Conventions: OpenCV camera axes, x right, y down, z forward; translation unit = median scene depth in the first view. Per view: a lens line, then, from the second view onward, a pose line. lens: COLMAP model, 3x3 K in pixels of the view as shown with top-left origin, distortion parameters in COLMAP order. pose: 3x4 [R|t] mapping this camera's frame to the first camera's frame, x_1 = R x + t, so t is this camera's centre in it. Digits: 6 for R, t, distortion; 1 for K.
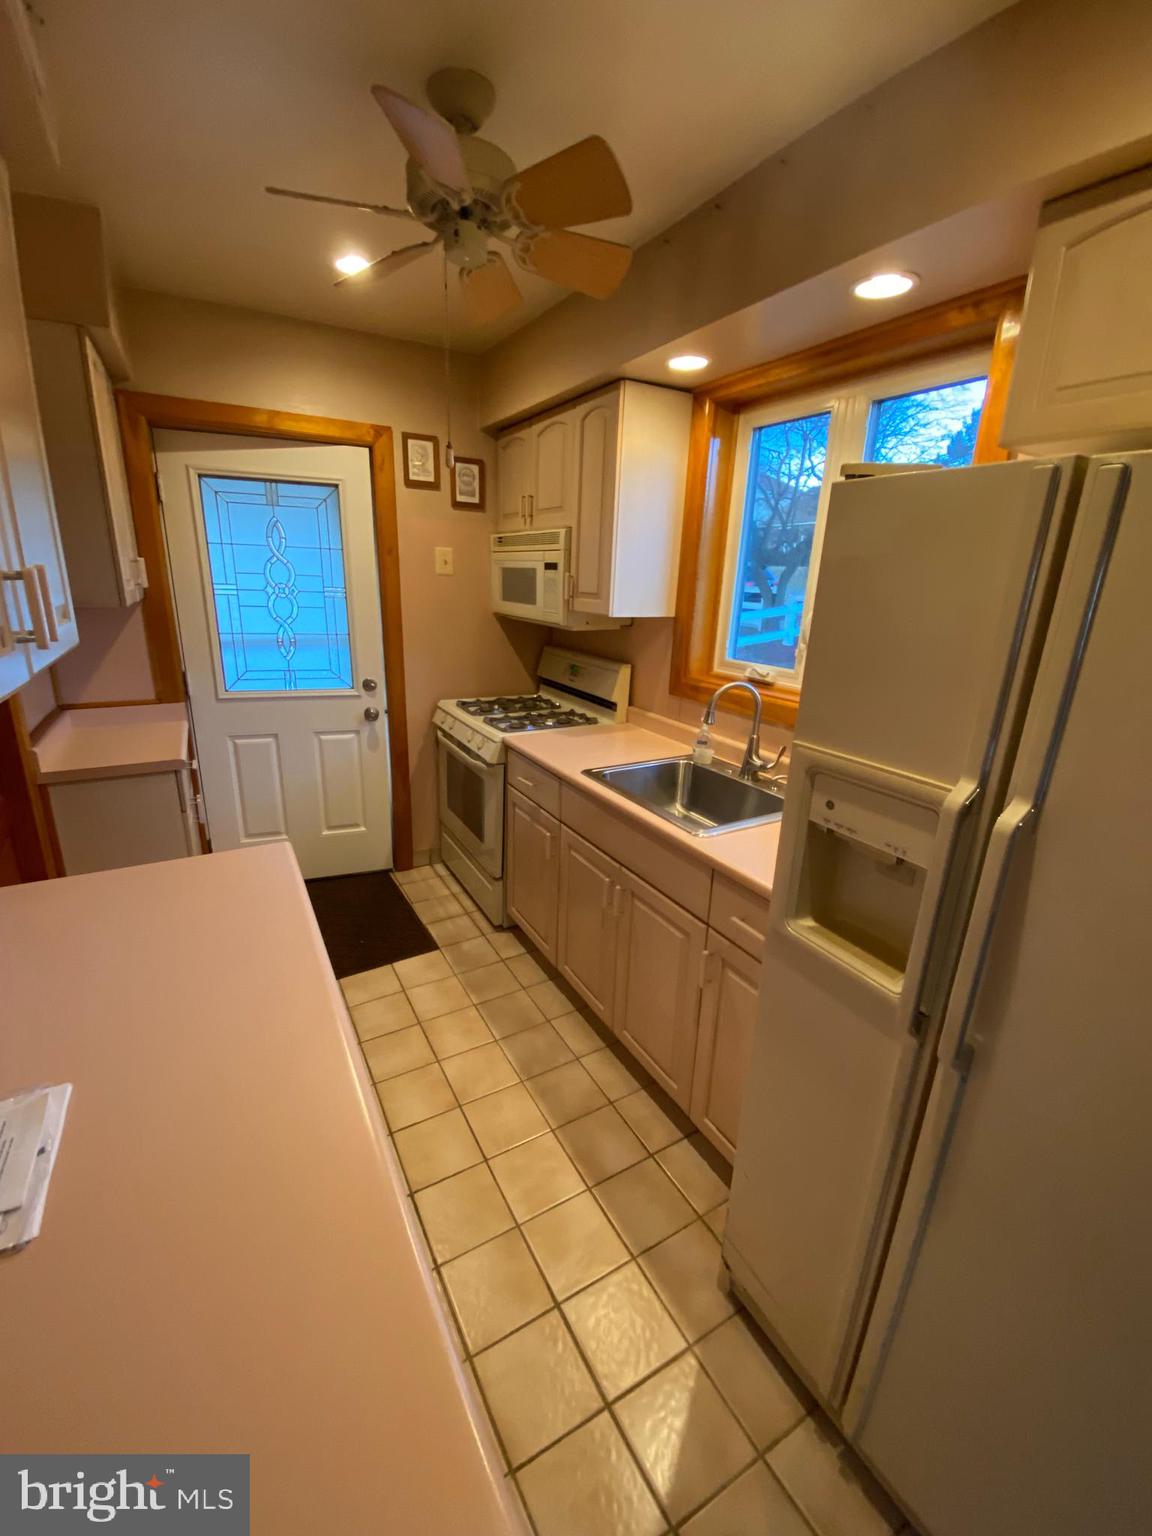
lens RADIAL K [[620.0, 0, 579.2], [0, 620.0, 762.5], [0, 0, 1]] dist [0.045614, -0.040376]
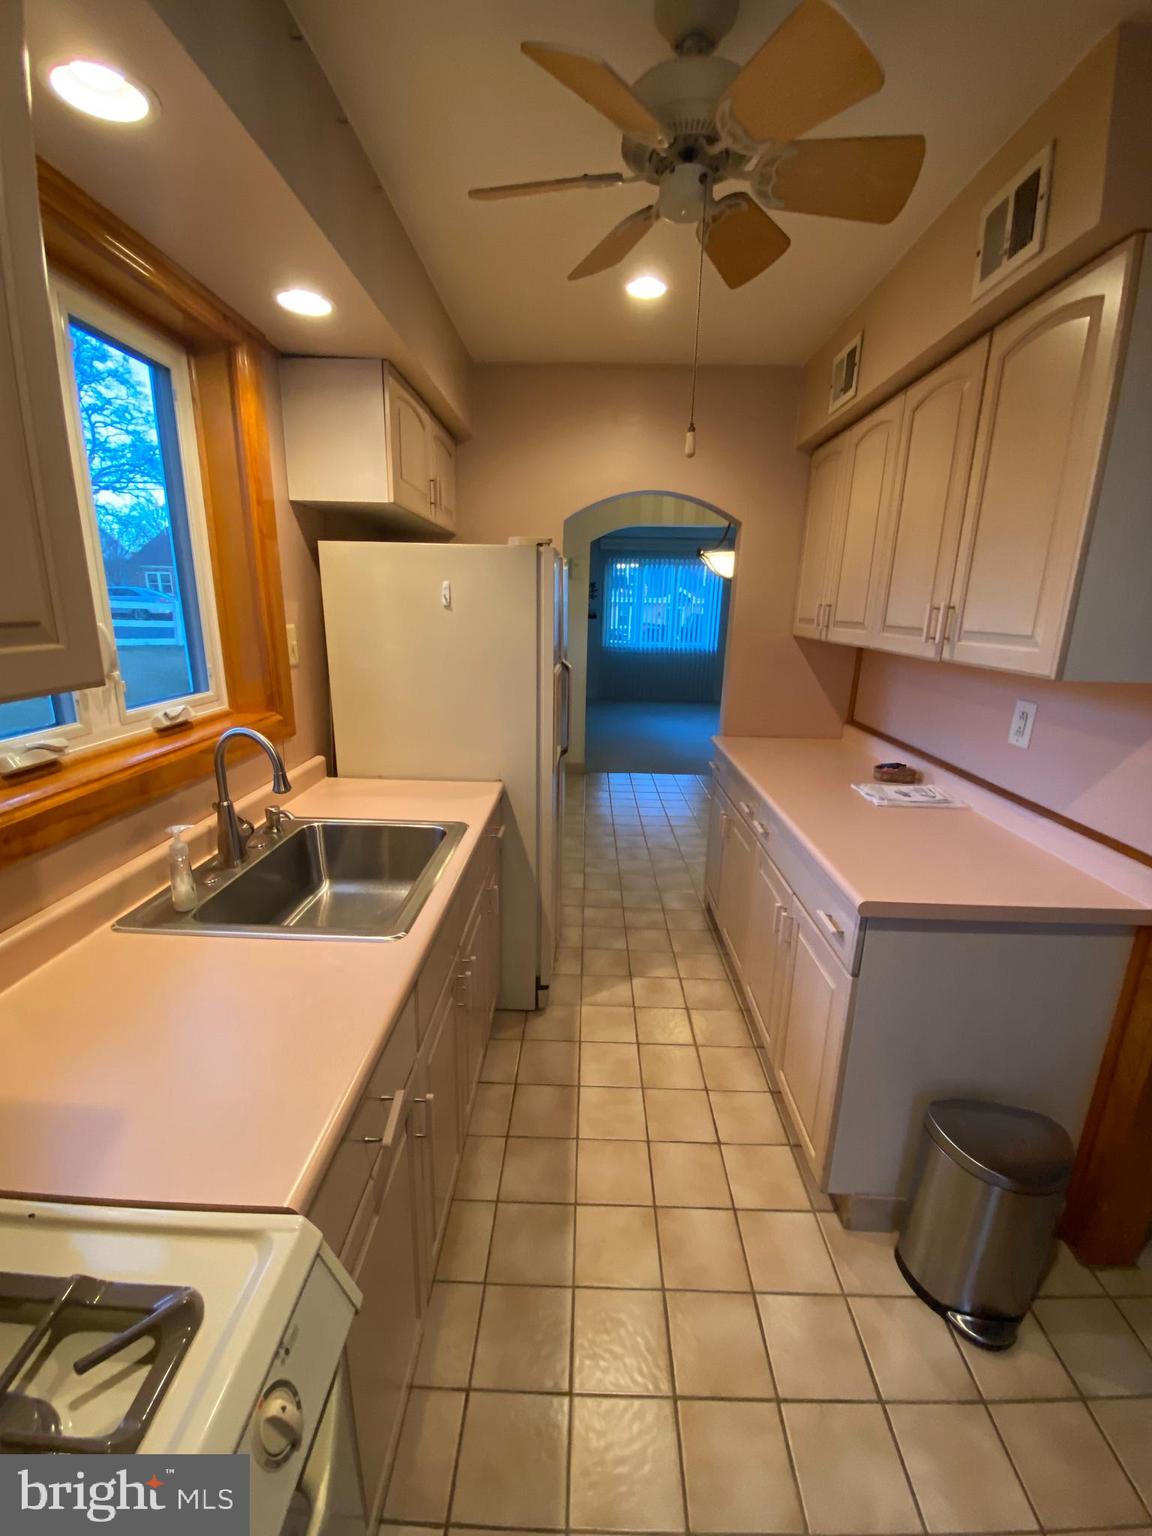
lens RADIAL K [[620.0, 0, 579.2], [0, 620.0, 762.5], [0, 0, 1]] dist [0.045614, -0.040376]
pose [[-0.845220, -0.197655, 0.496523, -0.418430], [0.090756, 0.862509, 0.497838, -0.423700], [-0.526656, 0.465845, -0.711071, 1.412403]]
